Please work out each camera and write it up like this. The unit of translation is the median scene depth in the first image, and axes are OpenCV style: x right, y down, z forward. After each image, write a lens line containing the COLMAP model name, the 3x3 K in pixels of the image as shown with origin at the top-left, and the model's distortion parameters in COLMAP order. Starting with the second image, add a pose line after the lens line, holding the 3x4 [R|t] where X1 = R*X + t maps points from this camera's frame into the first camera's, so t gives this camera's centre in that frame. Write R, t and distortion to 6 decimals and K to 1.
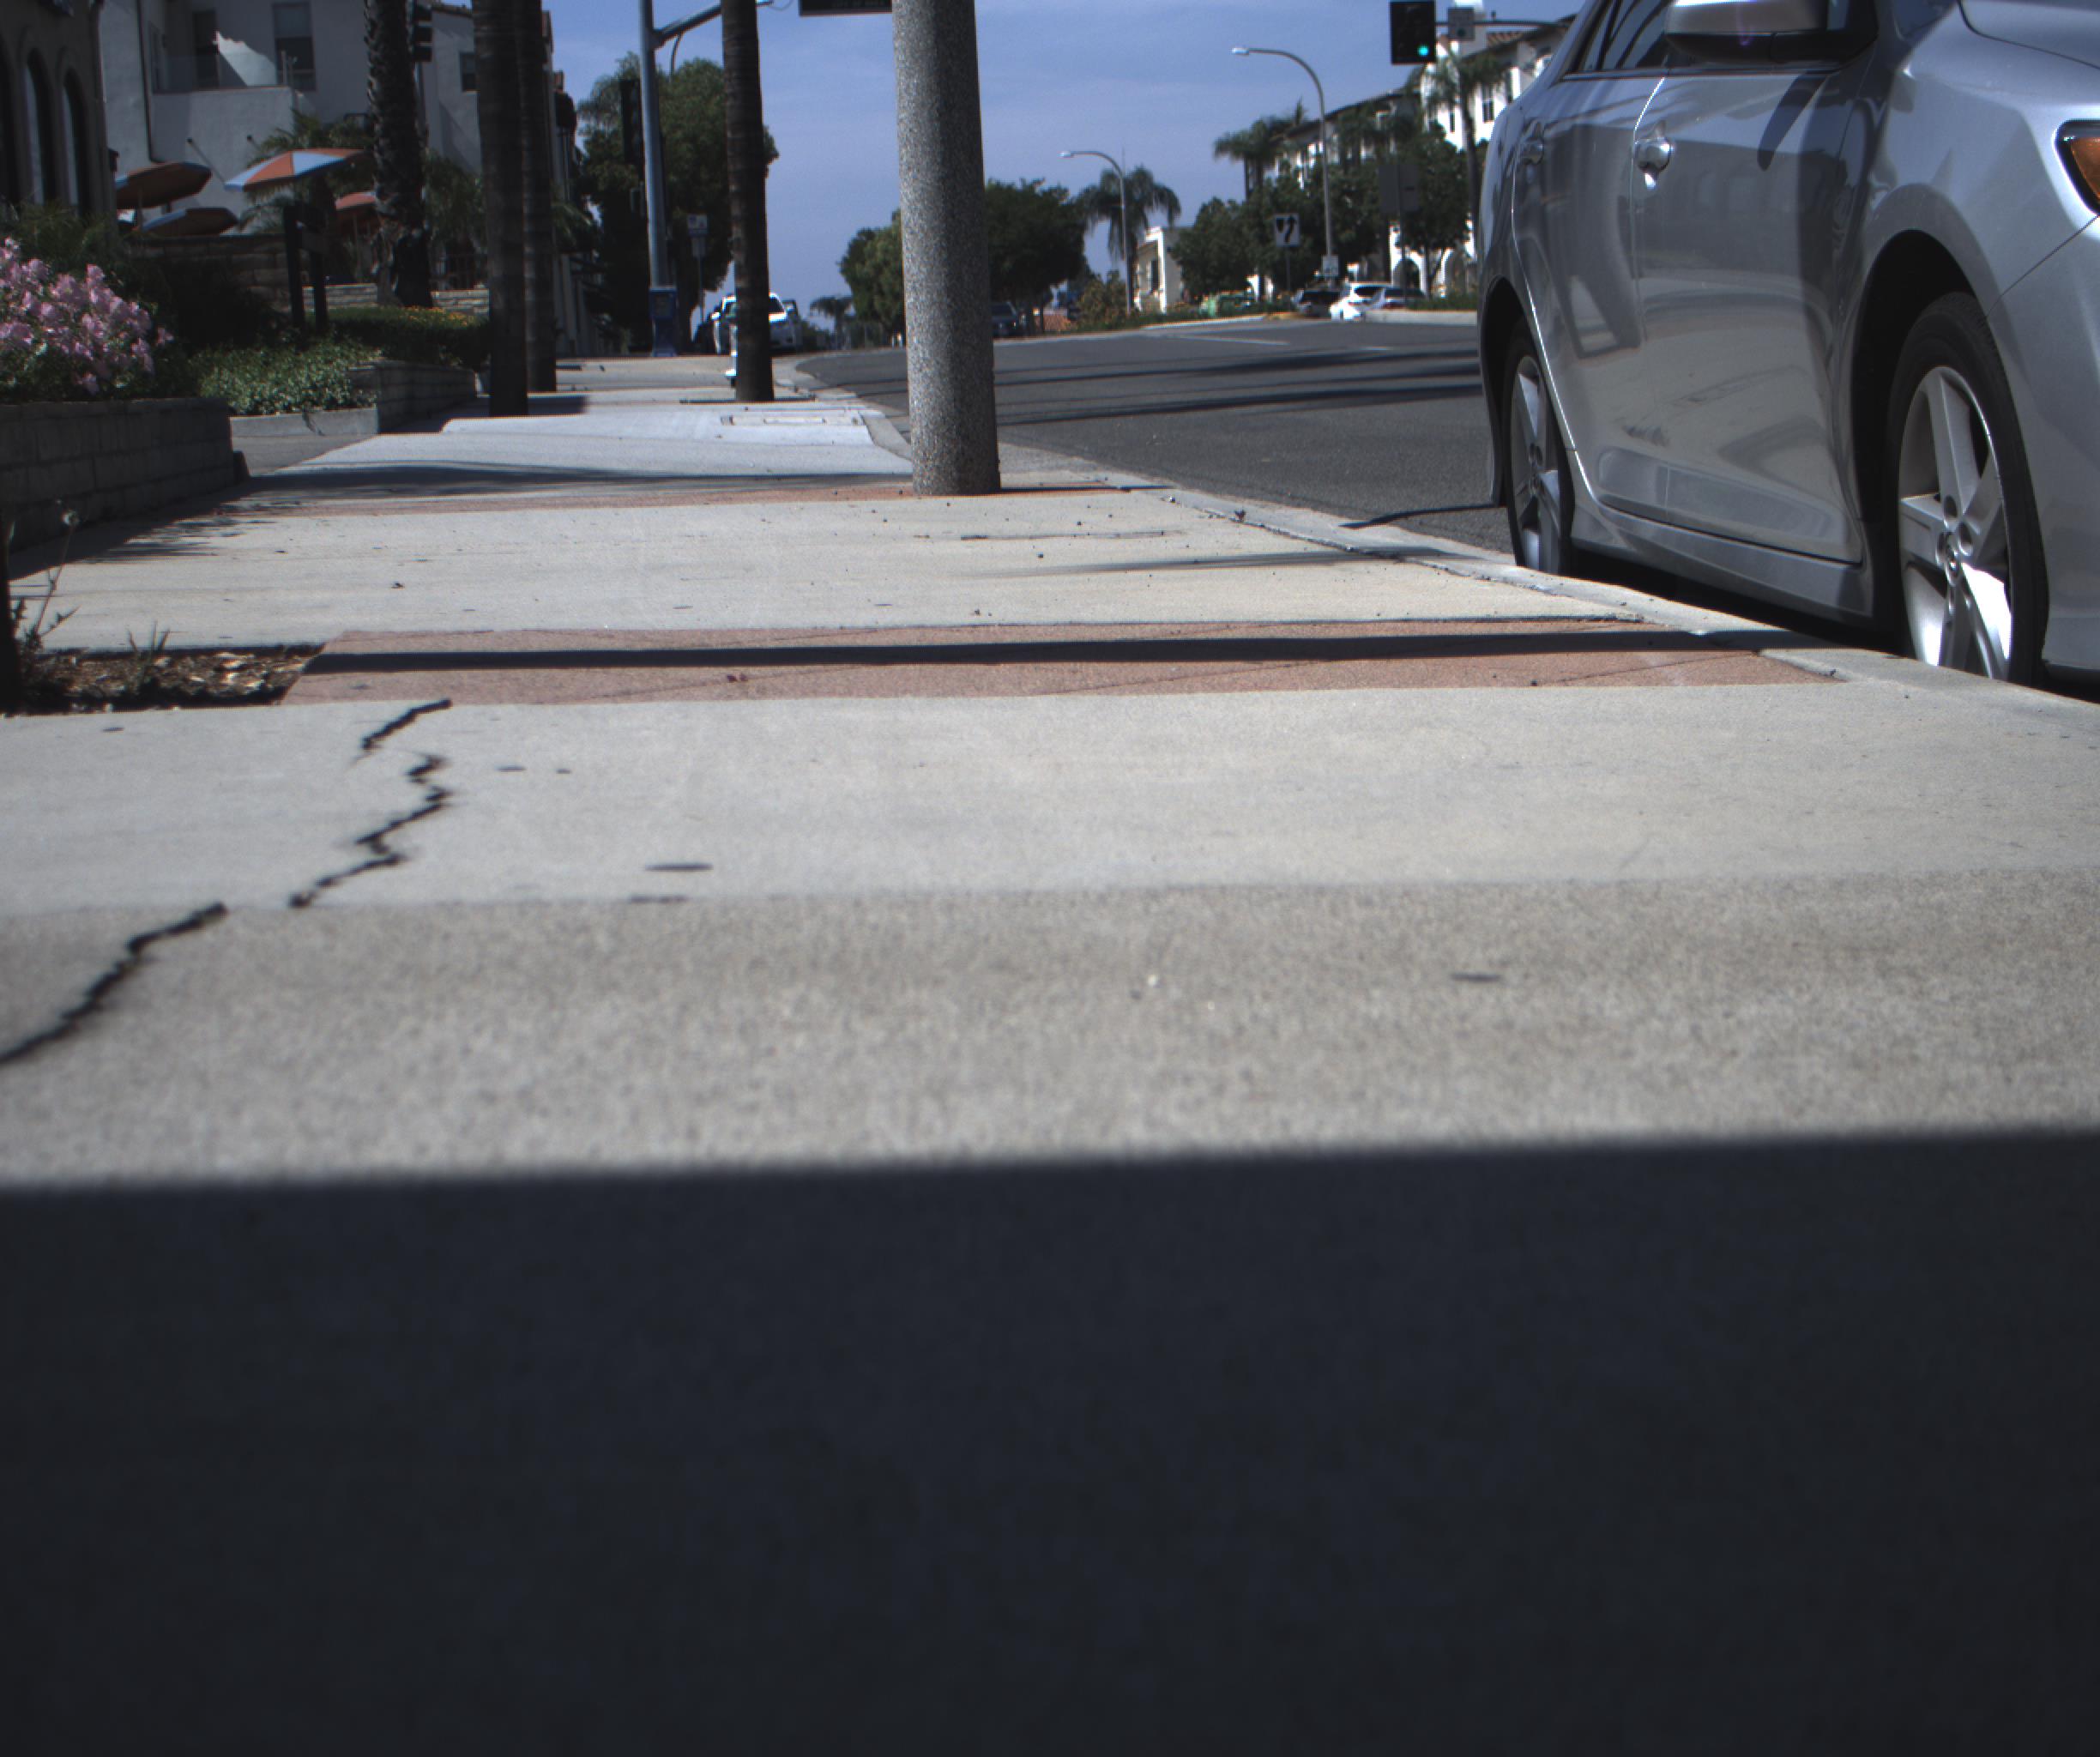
lens RADIAL K [[4203.6, 0, 1050.0], [0, 4203.6, 878.5], [0, 0, 1]] dist [-0.163586, 0.981382]
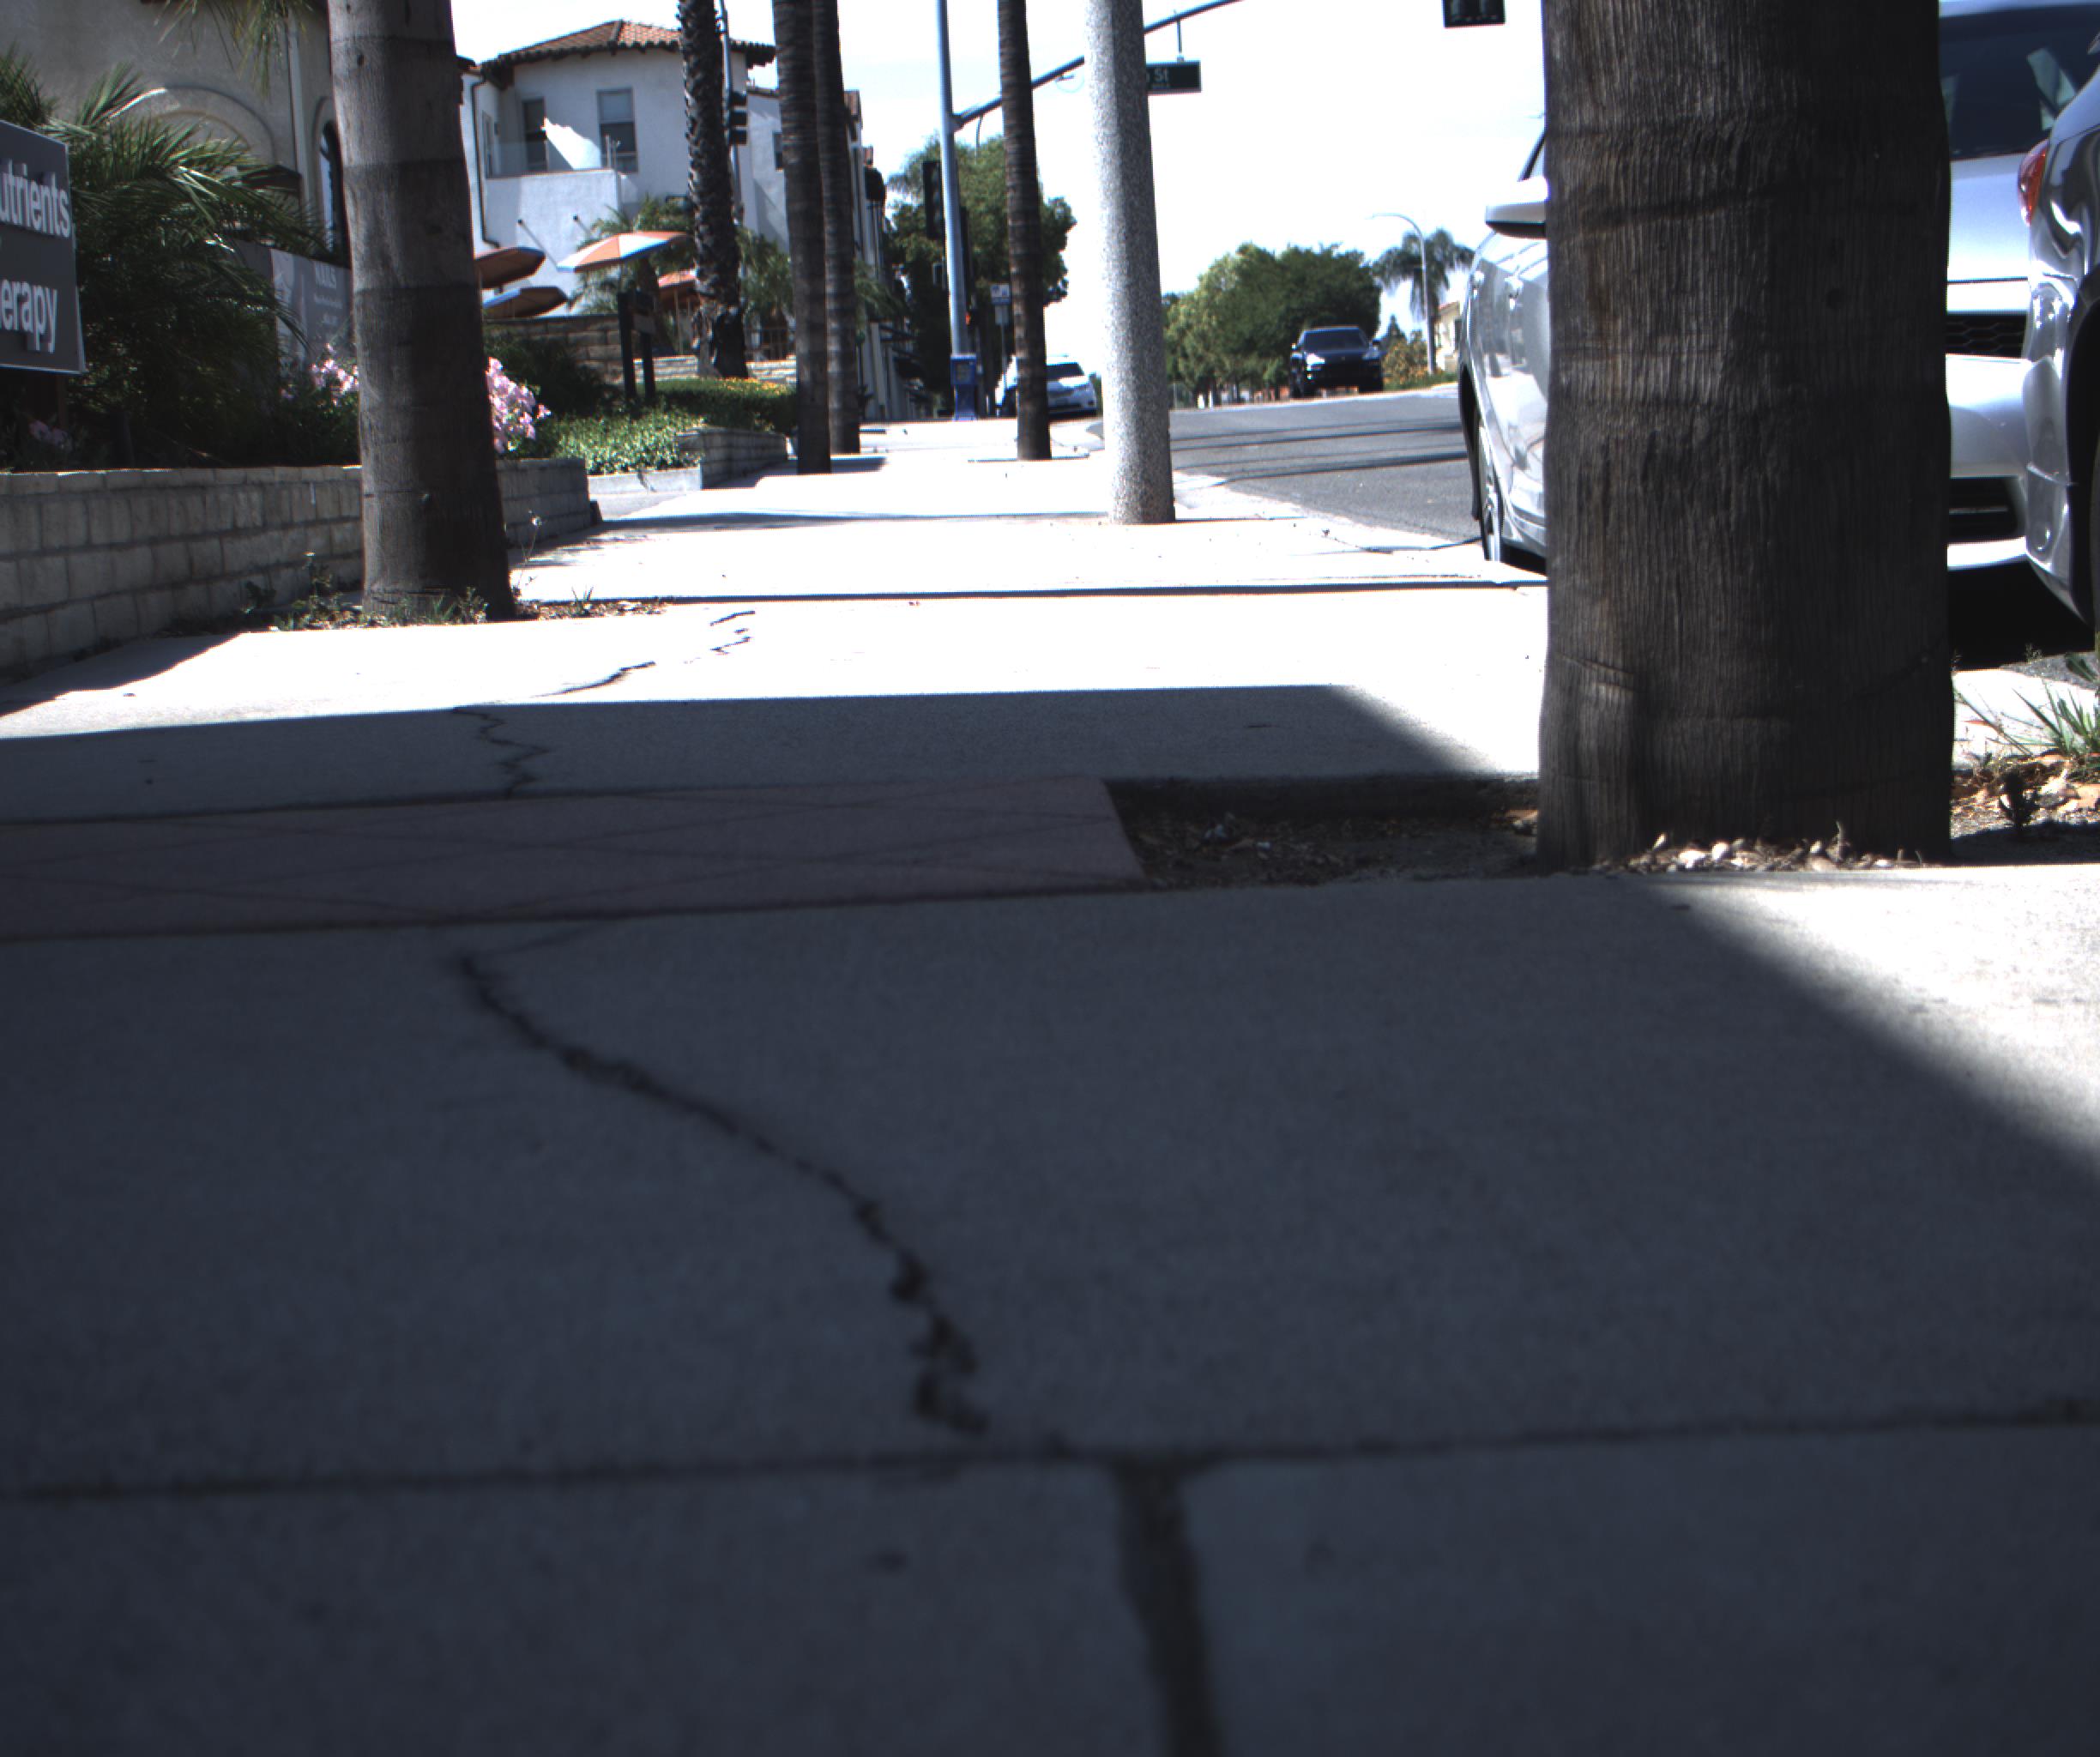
lens RADIAL K [[4203.6, 0, 1050.0], [0, 4203.6, 878.5], [0, 0, 1]] dist [-0.163586, 0.981382]
pose [[0.997175, -0.004284, -0.074994, 0.008892], [0.003210, 0.999891, -0.014442, 0.007283], [0.075047, 0.014160, 0.997079, -0.059352]]
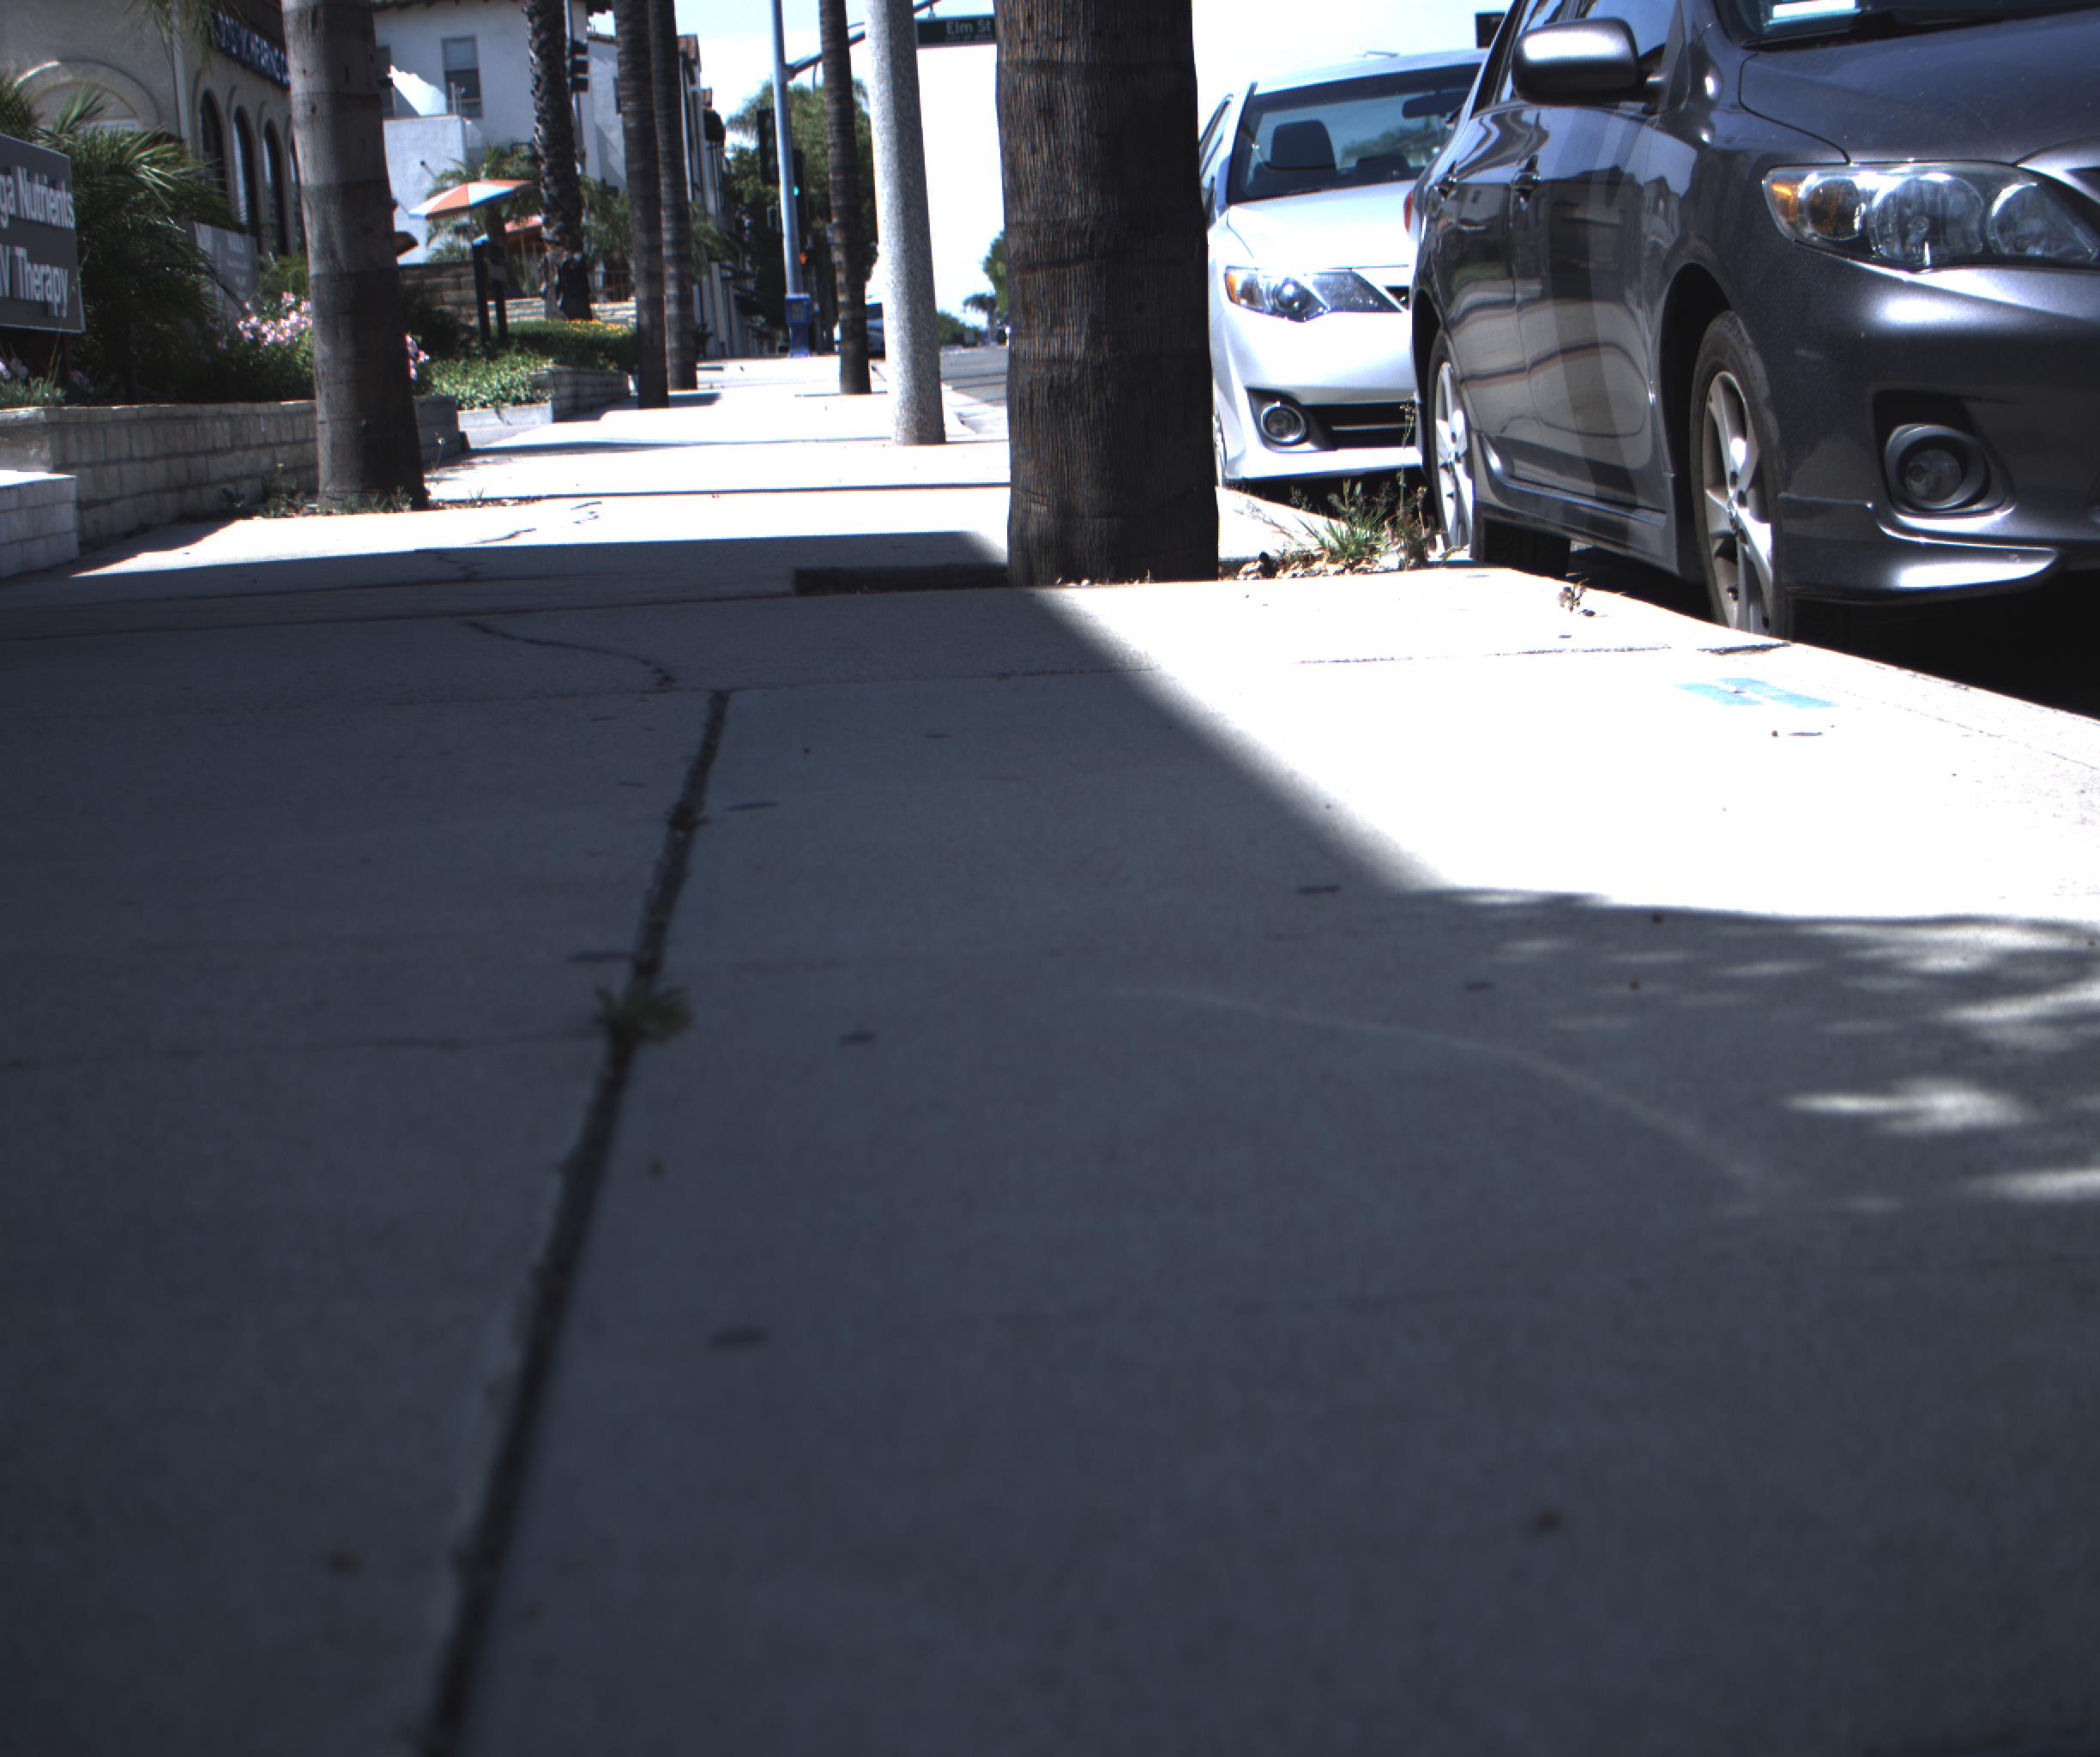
lens RADIAL K [[4203.6, 0, 1050.0], [0, 4203.6, 878.5], [0, 0, 1]] dist [-0.163586, 0.981382]
pose [[0.999122, -0.013934, -0.039506, 0.016732], [0.014002, 0.999901, 0.001452, 0.013630], [0.039482, -0.002004, 0.999218, -0.113457]]
